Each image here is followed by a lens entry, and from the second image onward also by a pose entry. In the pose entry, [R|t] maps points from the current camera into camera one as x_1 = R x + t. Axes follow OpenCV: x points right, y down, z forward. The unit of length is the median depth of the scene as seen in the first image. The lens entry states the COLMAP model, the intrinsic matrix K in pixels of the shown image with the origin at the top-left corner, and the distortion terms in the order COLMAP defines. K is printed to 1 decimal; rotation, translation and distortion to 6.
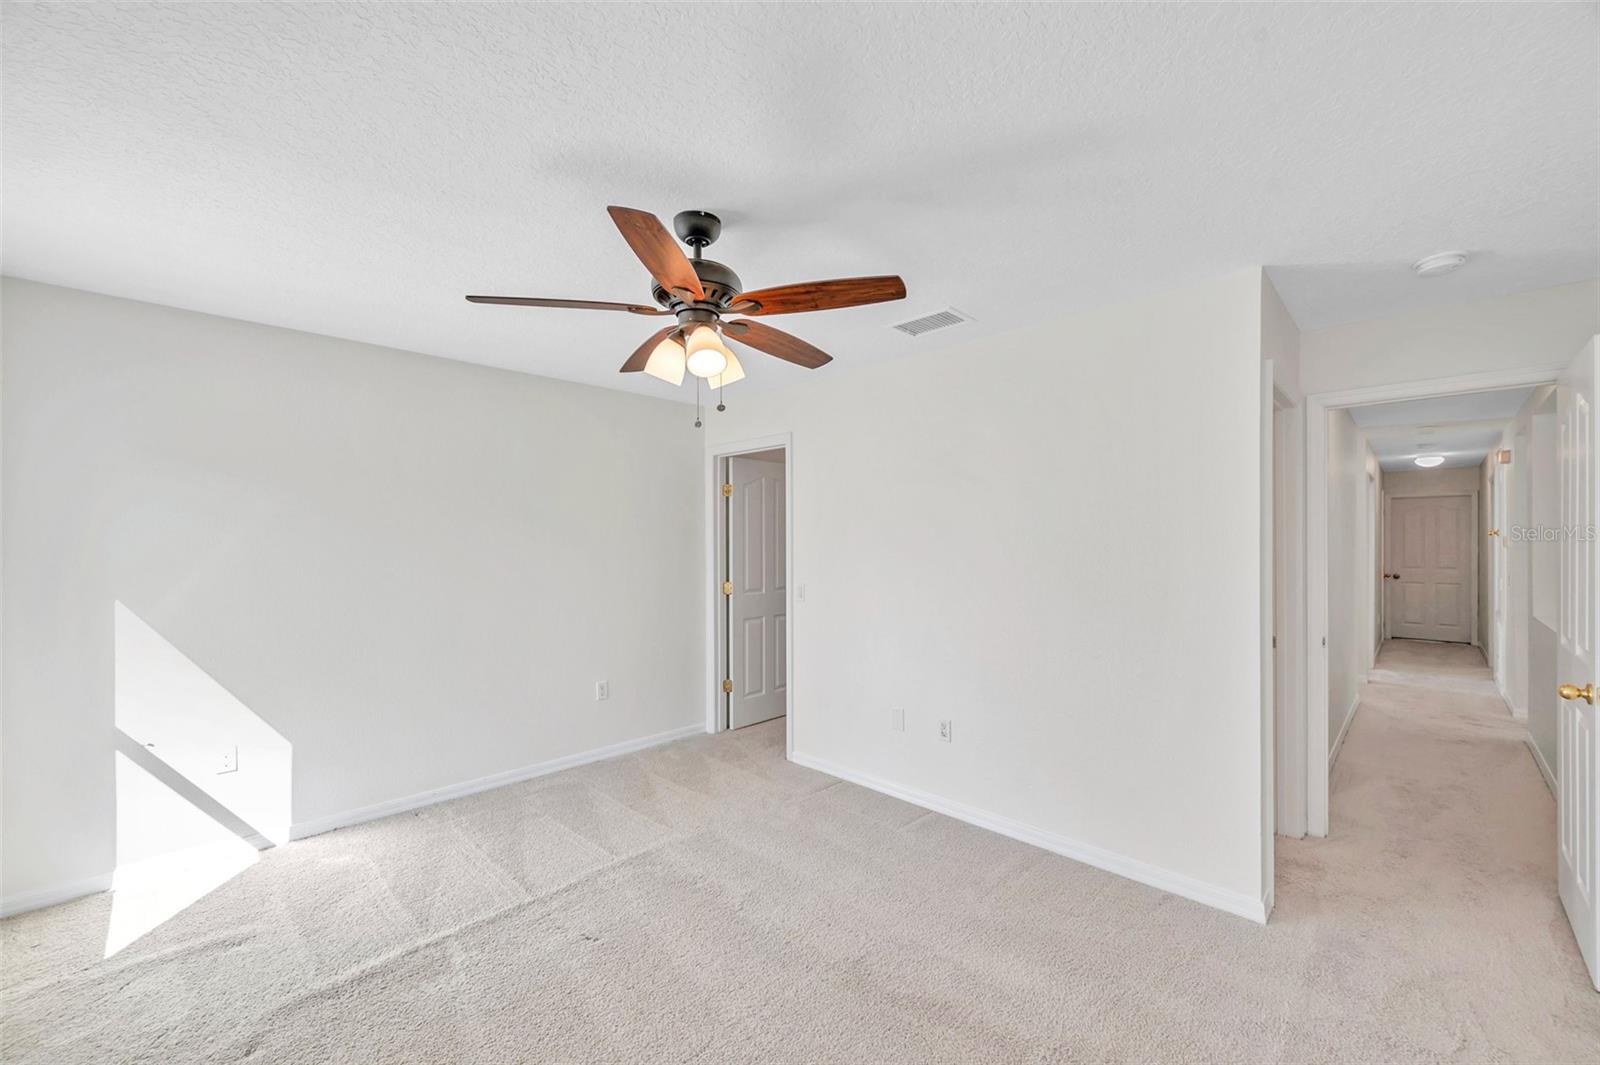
lens RADIAL K [[641.9, 0, 803.5], [0, 641.9, 537.1], [0, 0, 1]] dist [0.000272, 0.000031]
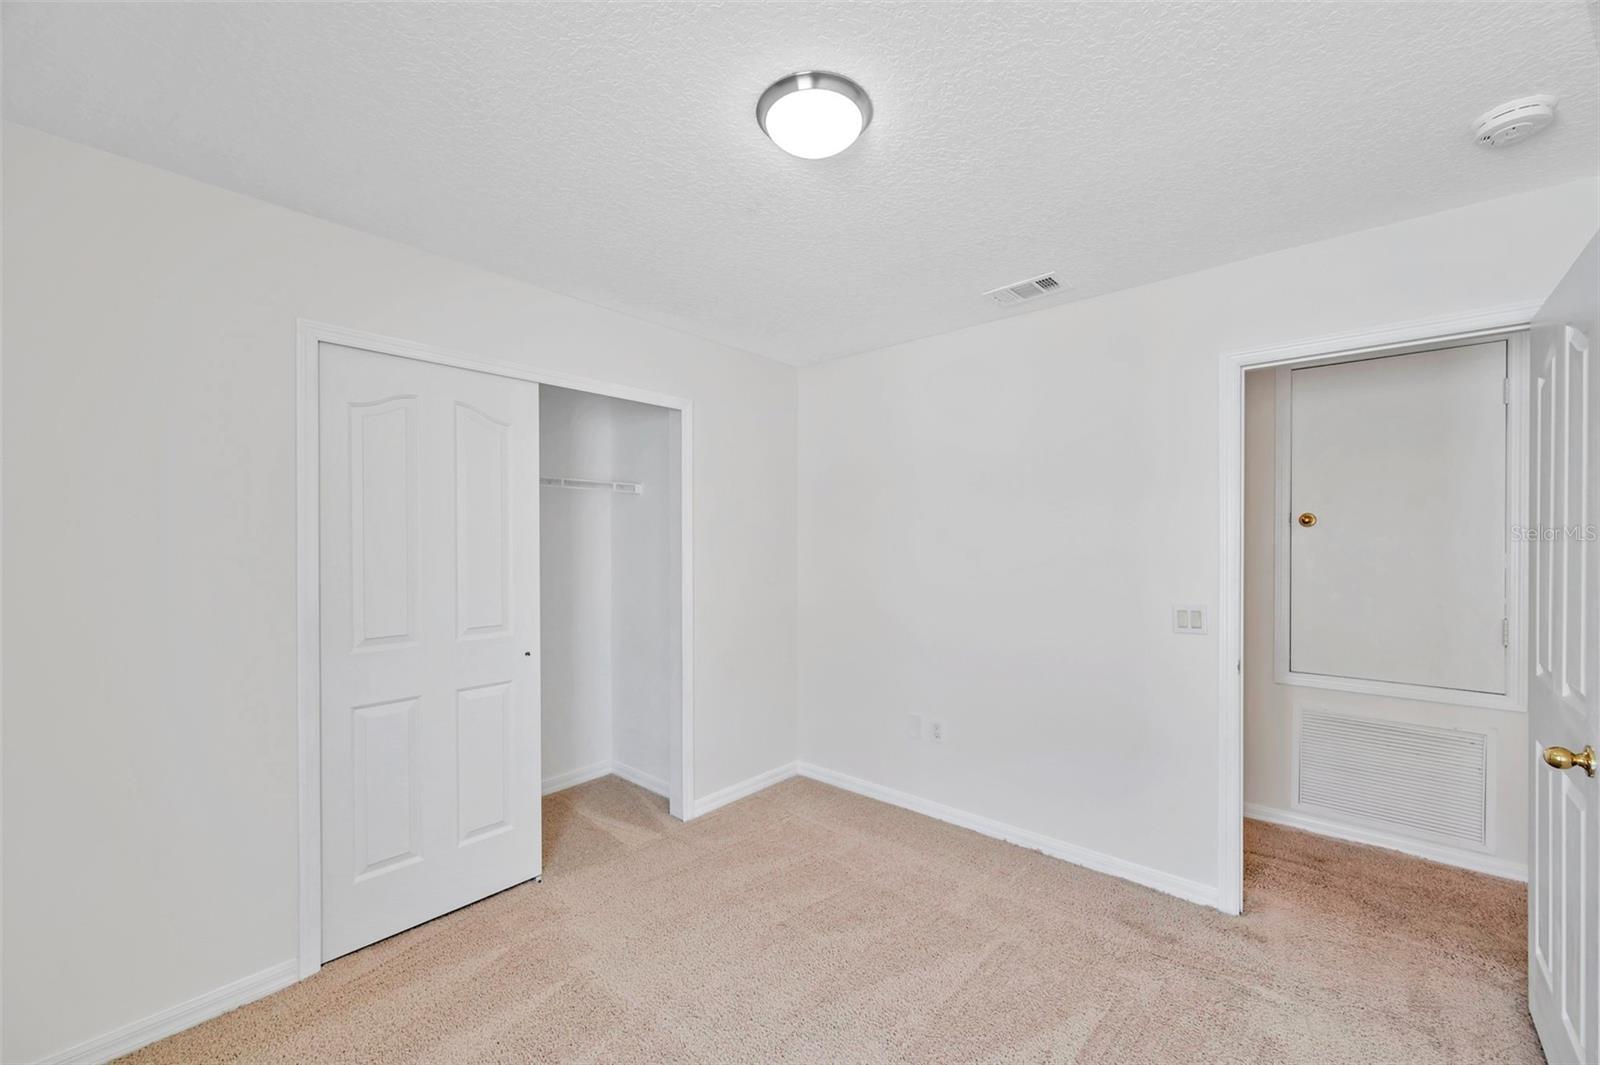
lens RADIAL K [[641.9, 0, 798.3], [0, 641.9, 532.7], [0, 0, 1]] dist [0.000272, 0.000031]
pose [[0.998868, 0.007121, 0.047033, 0.336701], [-0.007129, 0.999975, 0.000017, 0.008086], [-0.047032, -0.000353, 0.998893, 0.342581]]
